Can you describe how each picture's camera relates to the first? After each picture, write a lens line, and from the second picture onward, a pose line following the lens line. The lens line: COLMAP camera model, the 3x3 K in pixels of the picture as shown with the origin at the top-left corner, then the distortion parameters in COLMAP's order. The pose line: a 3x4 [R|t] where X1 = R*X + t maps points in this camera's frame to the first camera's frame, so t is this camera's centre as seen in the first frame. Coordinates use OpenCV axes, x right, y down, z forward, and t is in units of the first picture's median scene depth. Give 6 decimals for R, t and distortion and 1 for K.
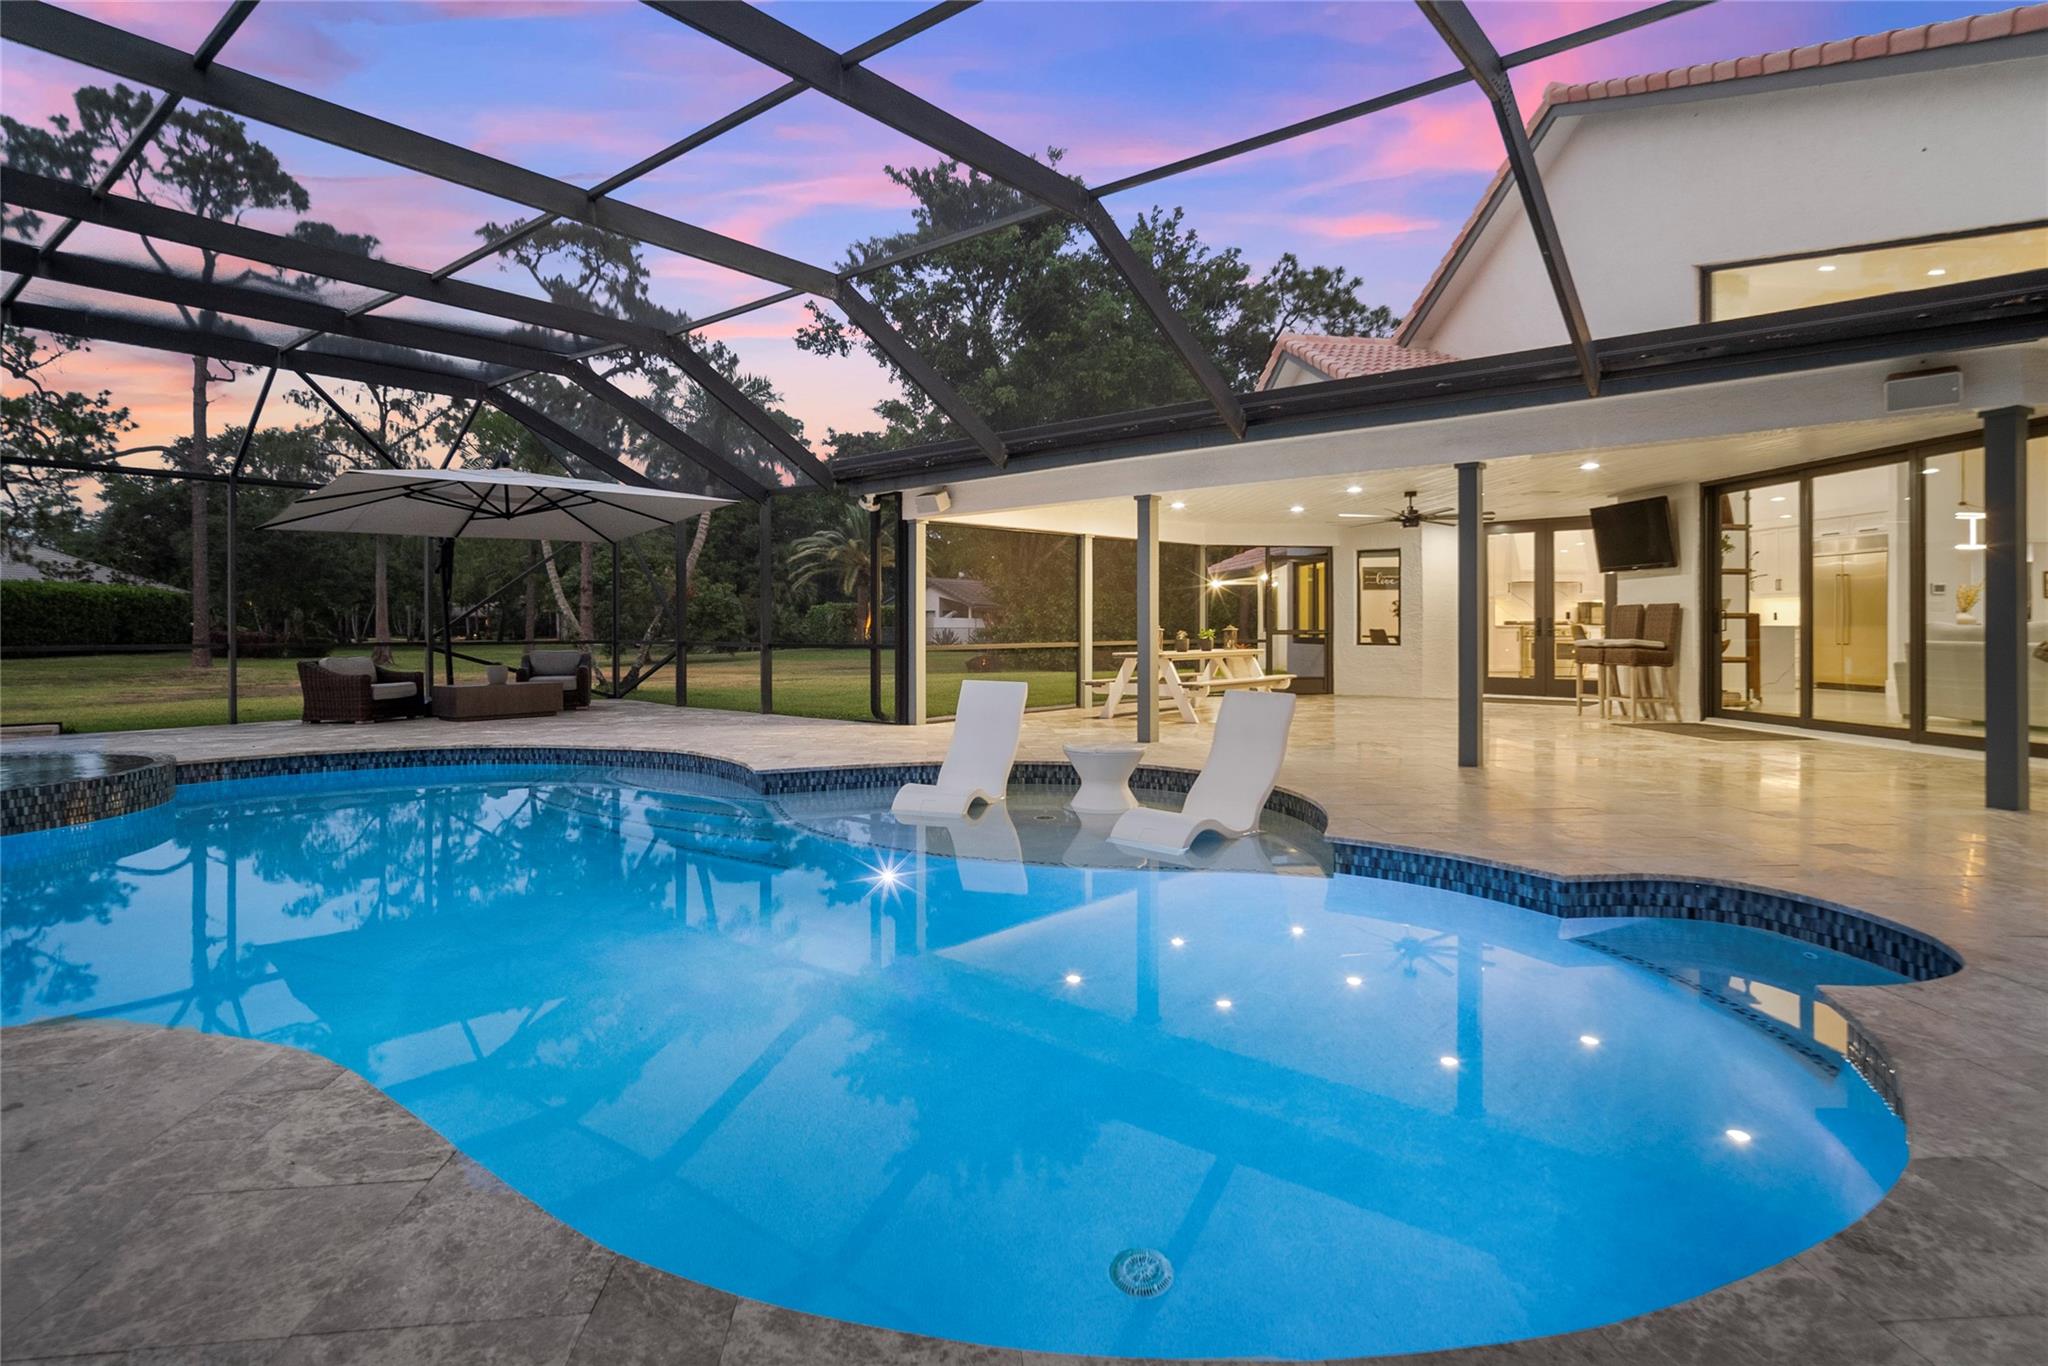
lens RADIAL K [[1053.9, 0, 1039.4], [0, 1053.9, 623.1], [0, 0, 1]] dist [-0.016896, 0.010852]
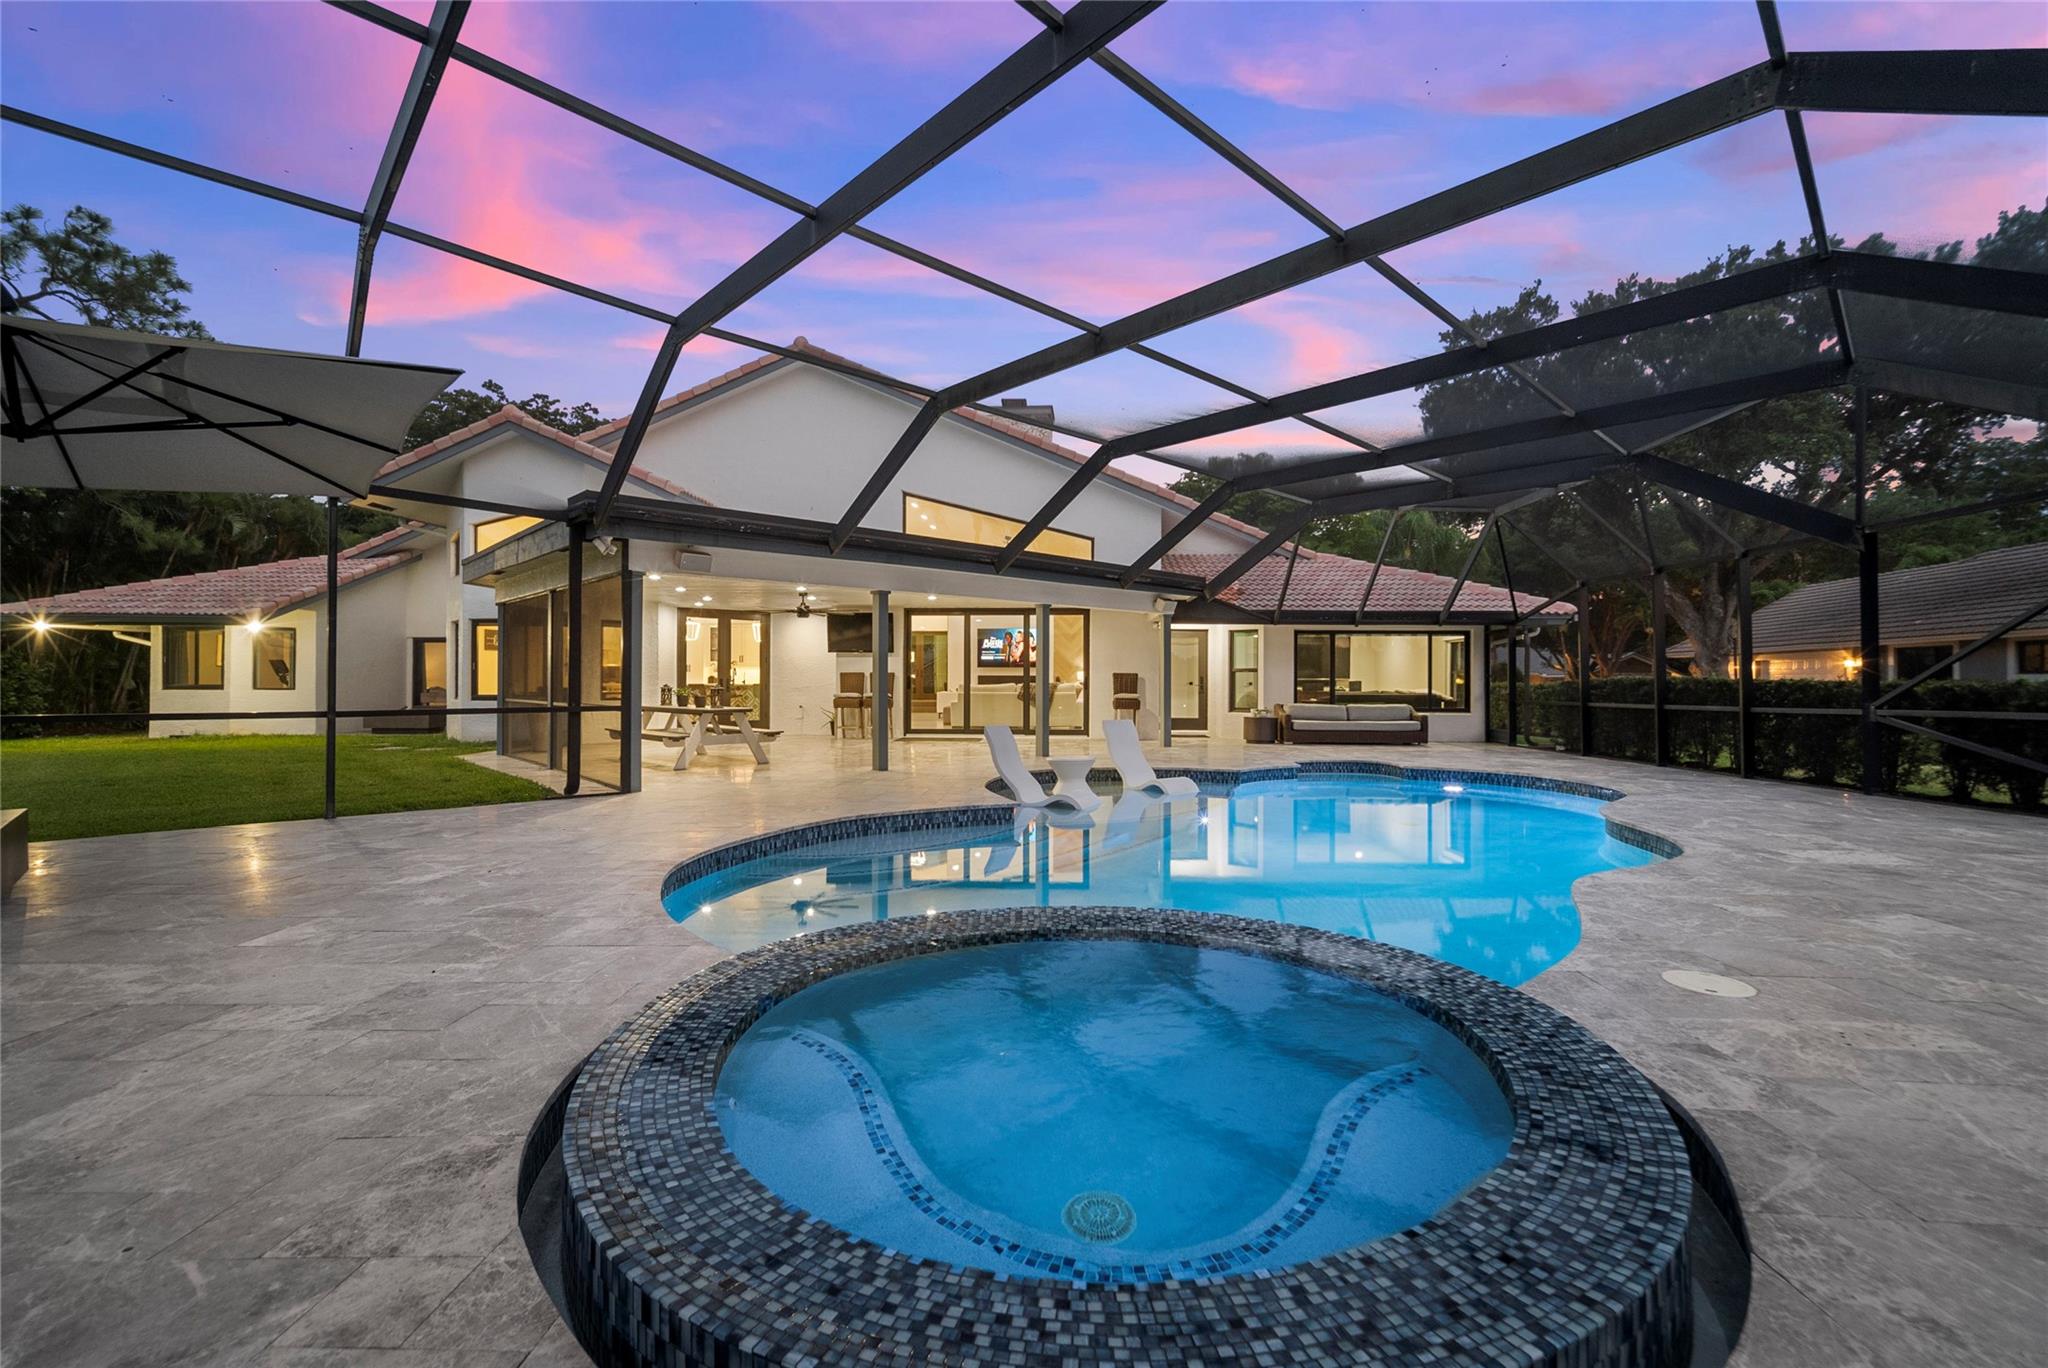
lens RADIAL K [[874.2, 0, 1040.6], [0, 874.2, 678.7], [0, 0, 1]] dist [-0.012682, 0.001090]
pose [[0.108265, 0.003759, 0.994115, -0.866388], [-0.005136, 0.999982, -0.003222, -0.004497], [-0.994109, -0.004757, 0.108282, 0.576779]]
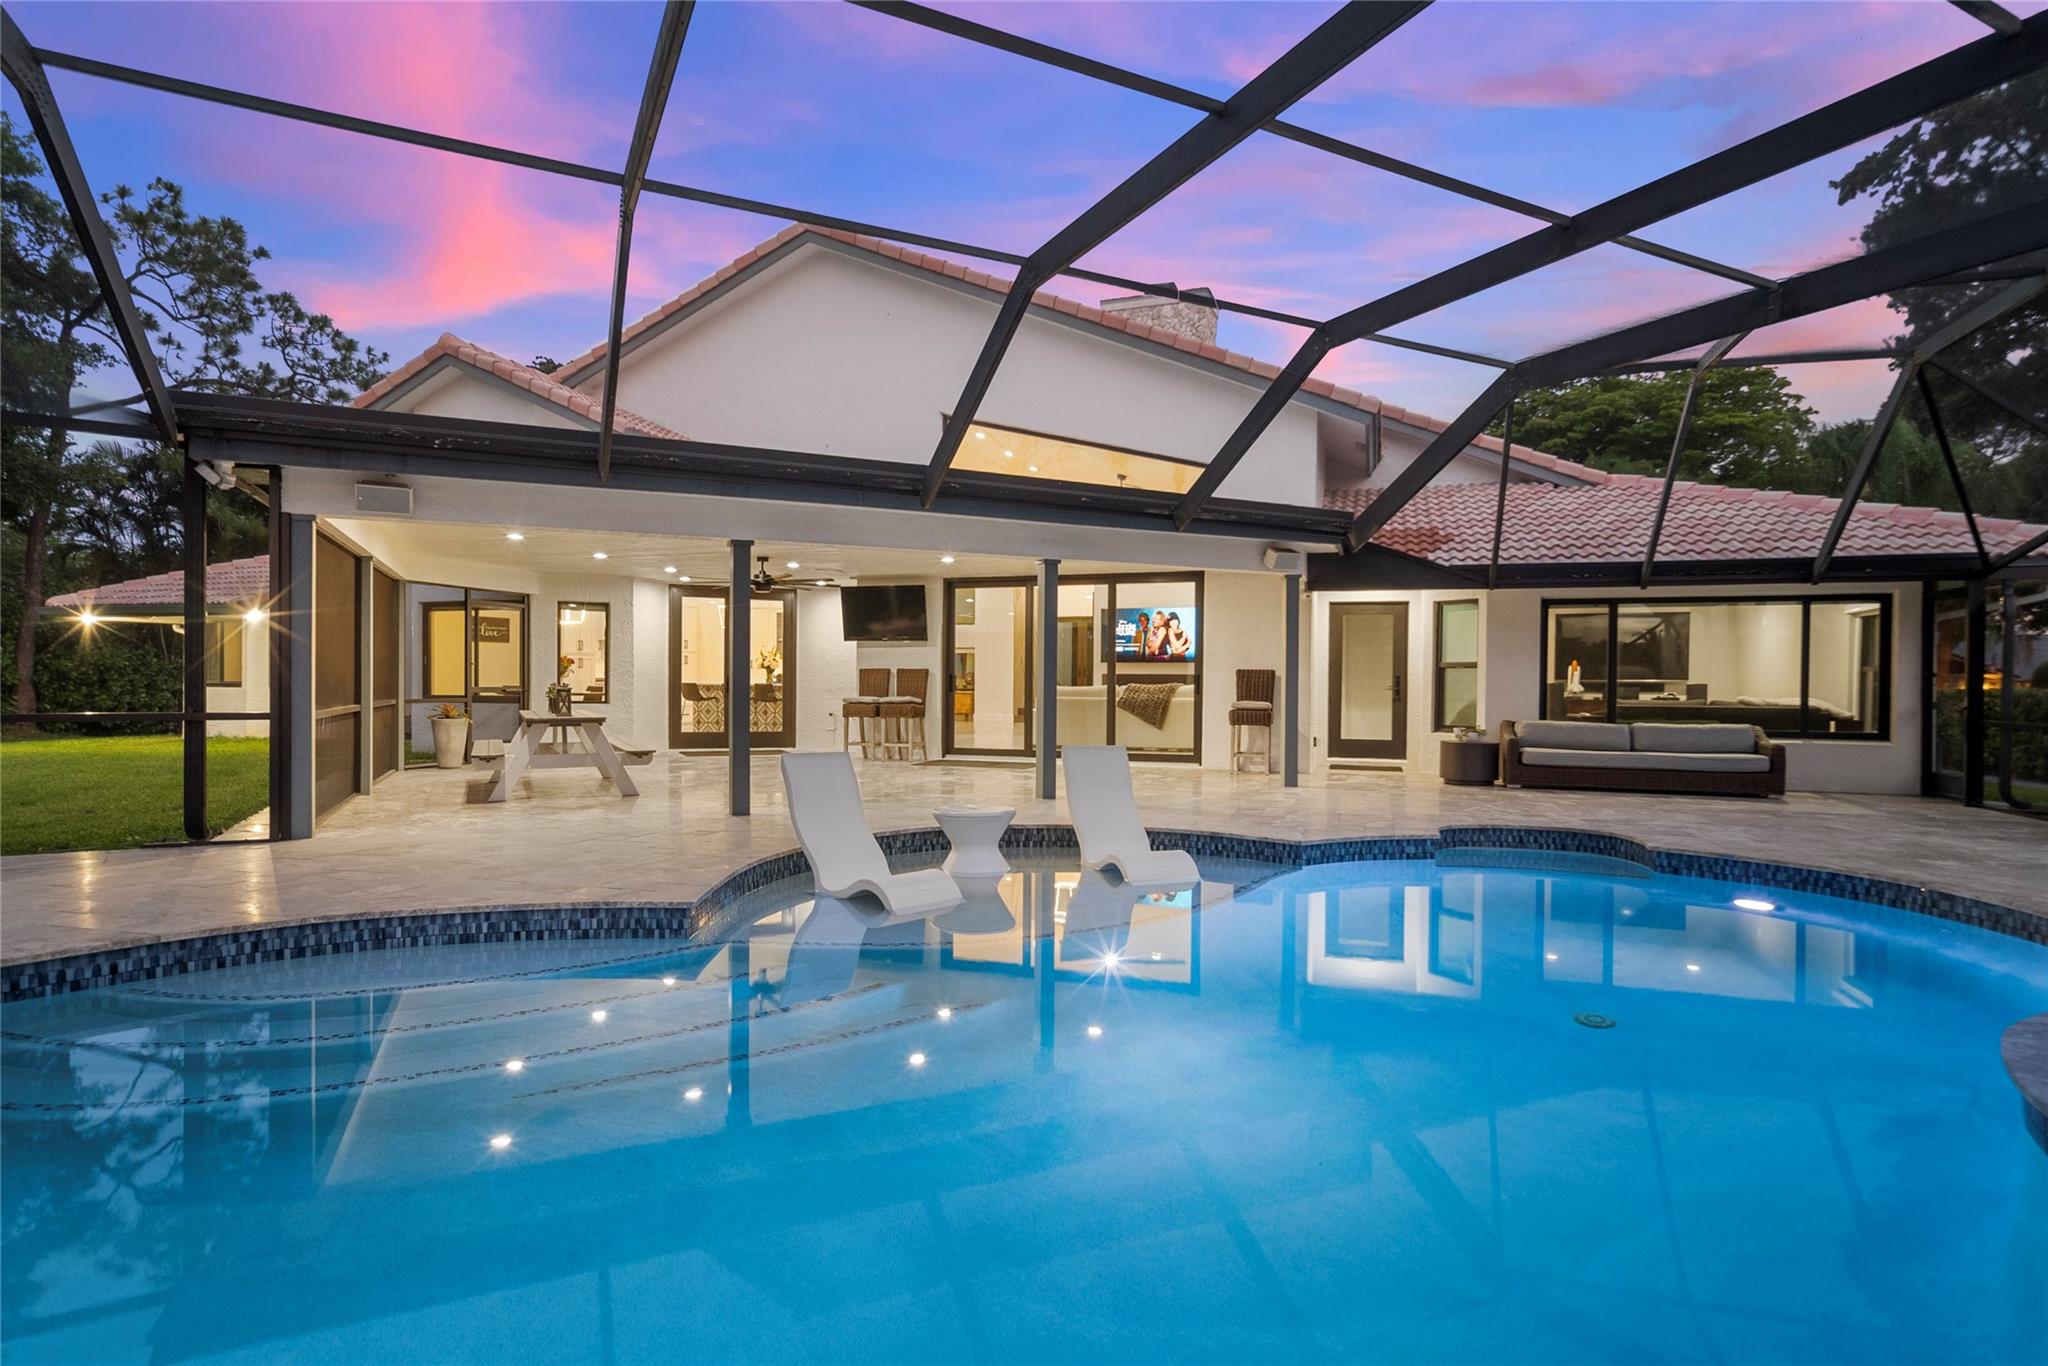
lens RADIAL K [[1053.9, 0, 1025.6], [0, 1053.9, 692.3], [0, 0, 1]] dist [-0.016896, 0.010852]
pose [[0.398722, -0.005767, 0.917054, -0.541557], [-0.009766, 0.999897, 0.010534, -0.003923], [-0.917020, -0.013156, 0.398625, 0.363619]]
